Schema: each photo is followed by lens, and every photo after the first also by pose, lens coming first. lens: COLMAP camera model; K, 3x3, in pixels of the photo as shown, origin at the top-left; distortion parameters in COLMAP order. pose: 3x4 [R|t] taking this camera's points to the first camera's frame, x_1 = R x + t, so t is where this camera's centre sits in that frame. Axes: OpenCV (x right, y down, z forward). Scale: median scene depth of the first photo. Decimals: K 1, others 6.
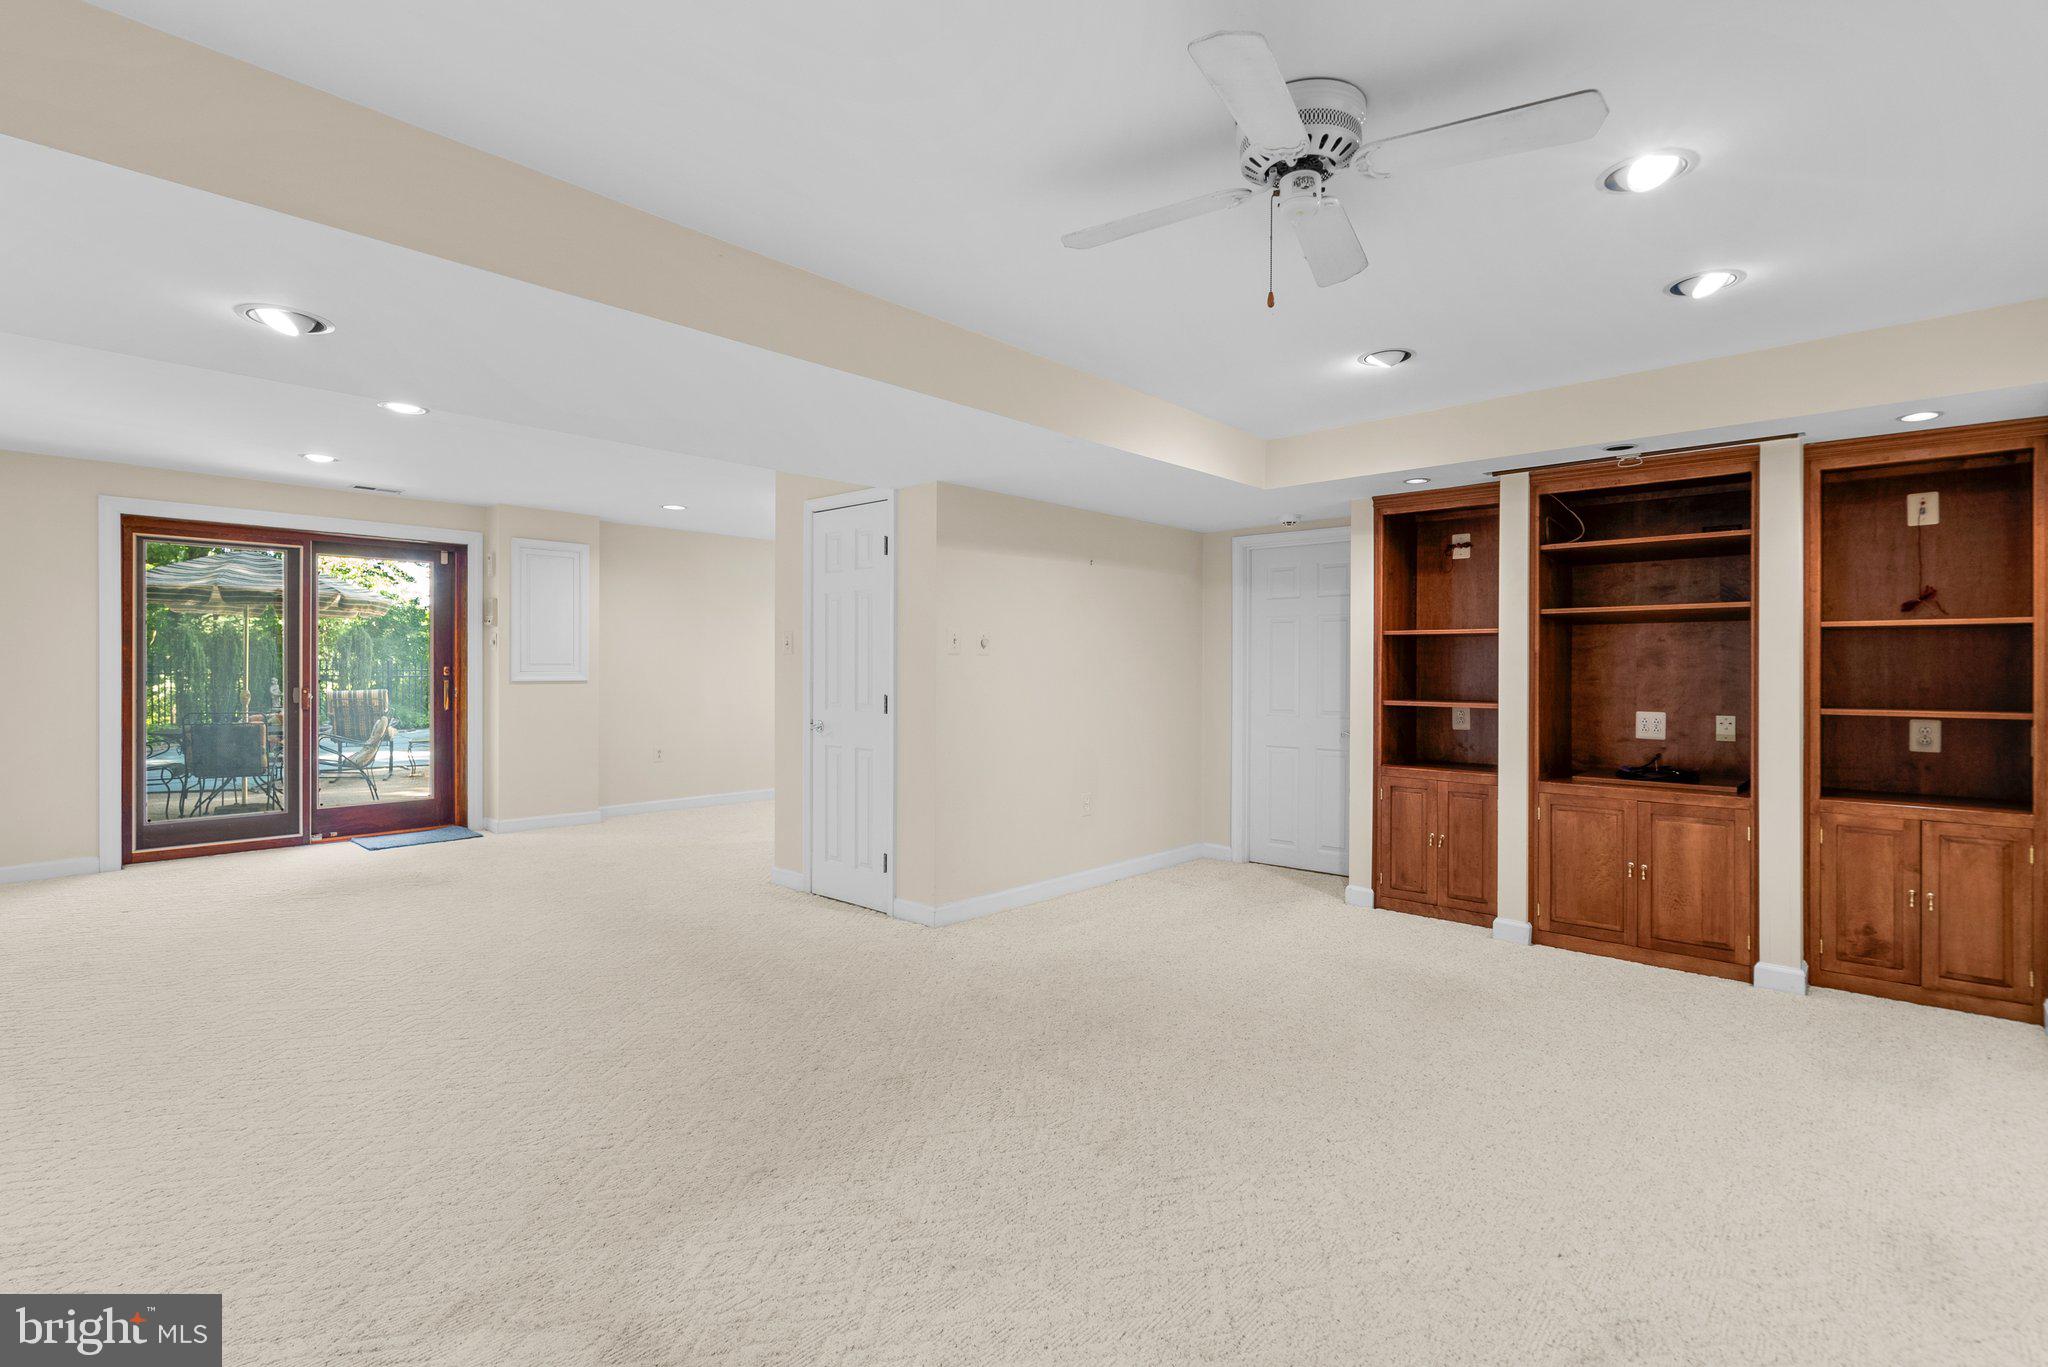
lens RADIAL K [[962.6, 0, 1015.2], [0, 962.6, 674.6], [0, 0, 1]] dist [0.000526, 0.000797]
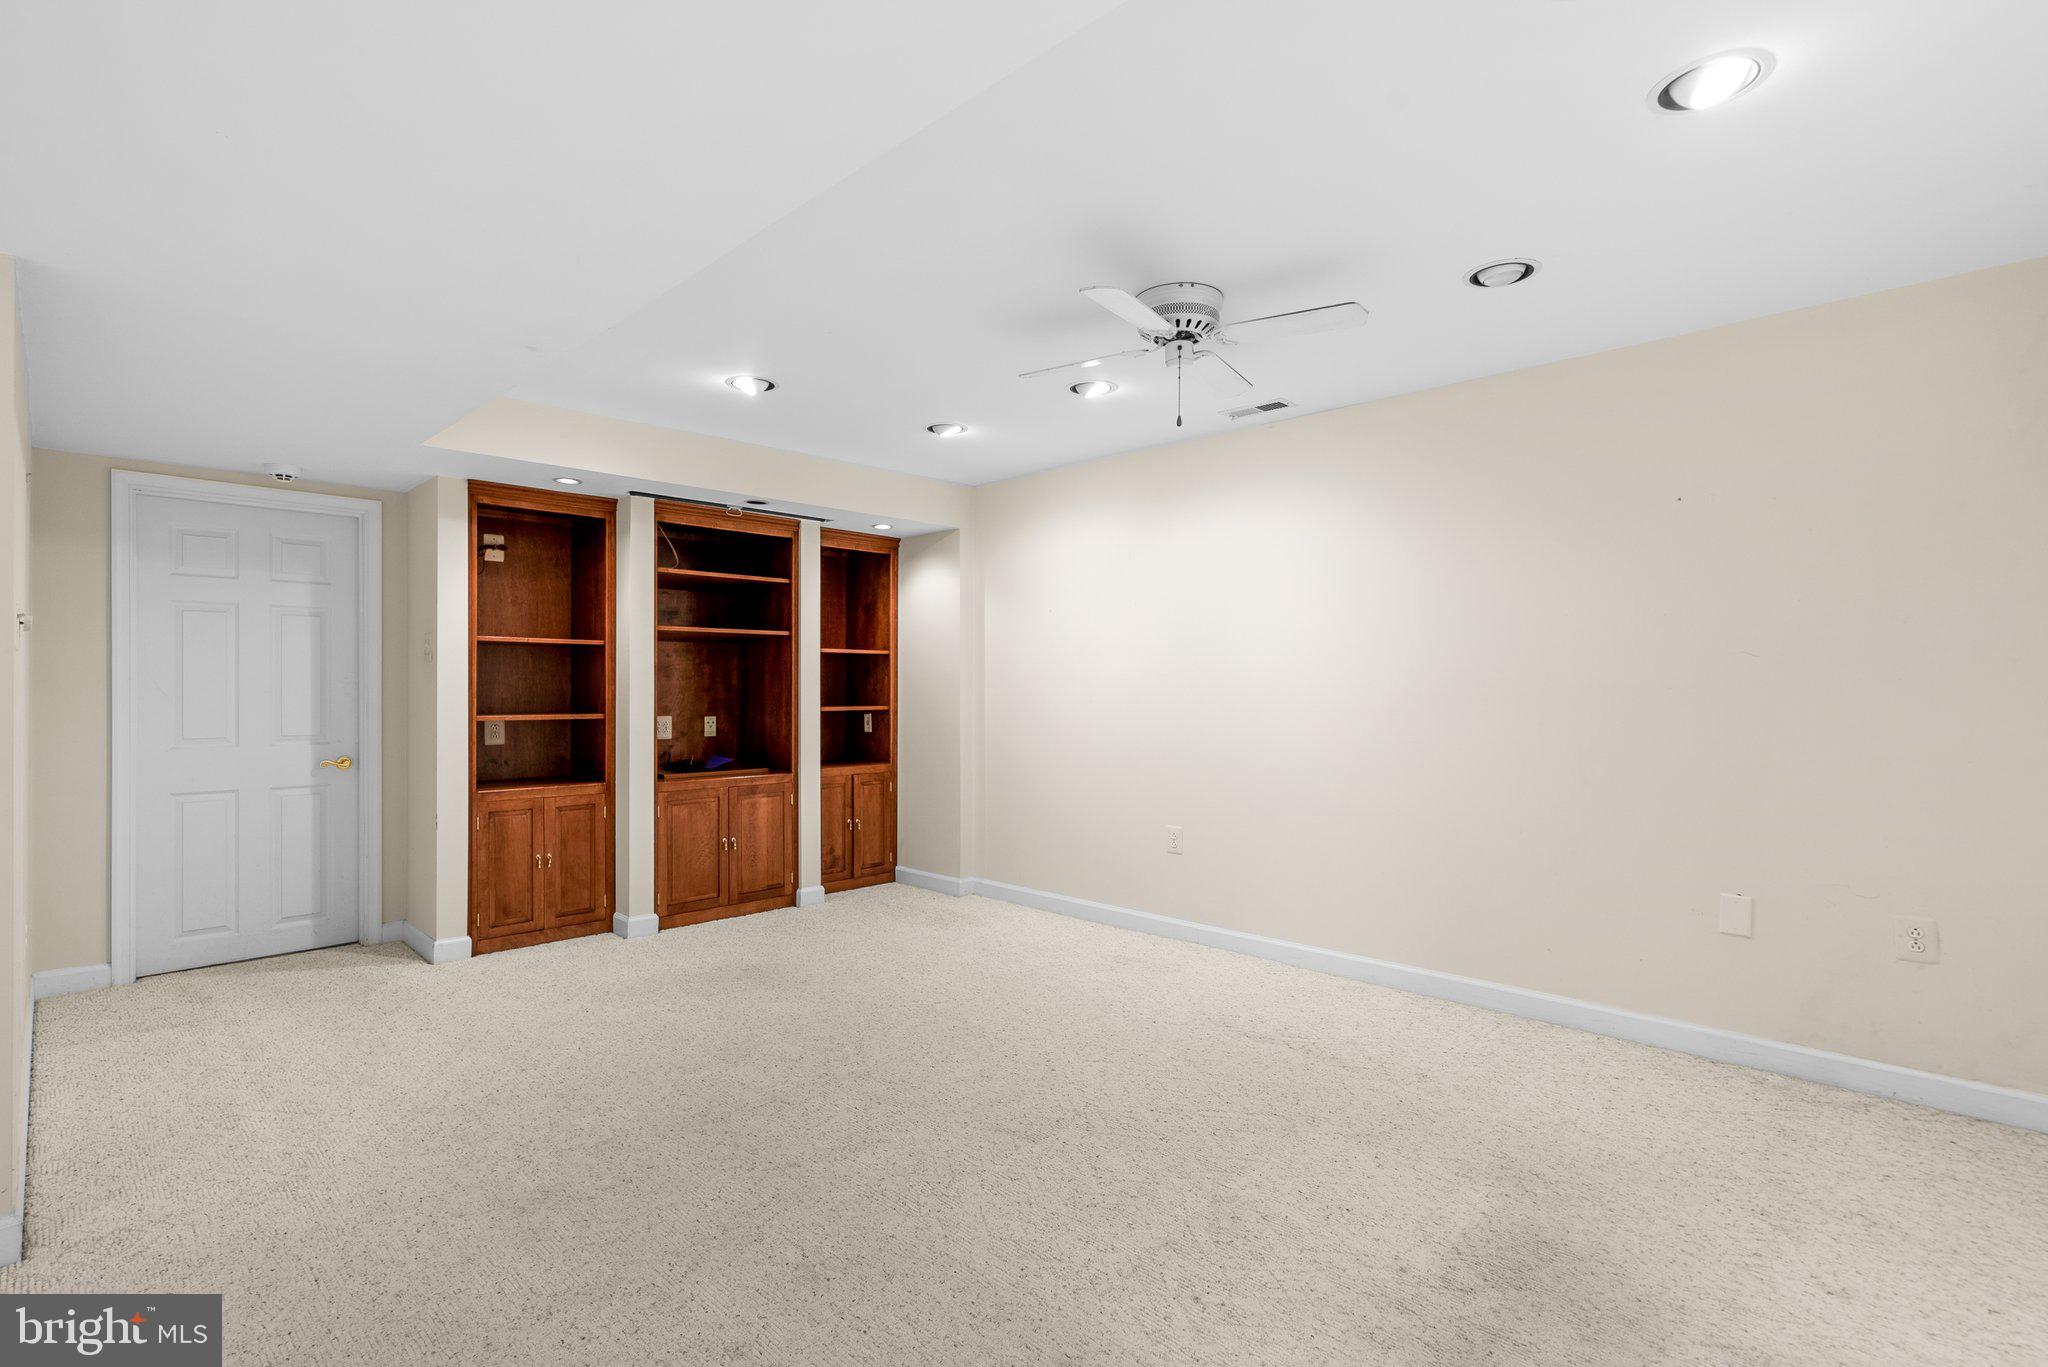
lens RADIAL K [[962.6, 0, 1015.2], [0, 962.6, 682.4], [0, 0, 1]] dist [0.000526, 0.000797]
pose [[0.043512, 0.000777, 0.999053, -0.524758], [0.006292, 0.999980, -0.001052, 0.001180], [-0.999033, 0.006332, 0.043506, 0.535521]]
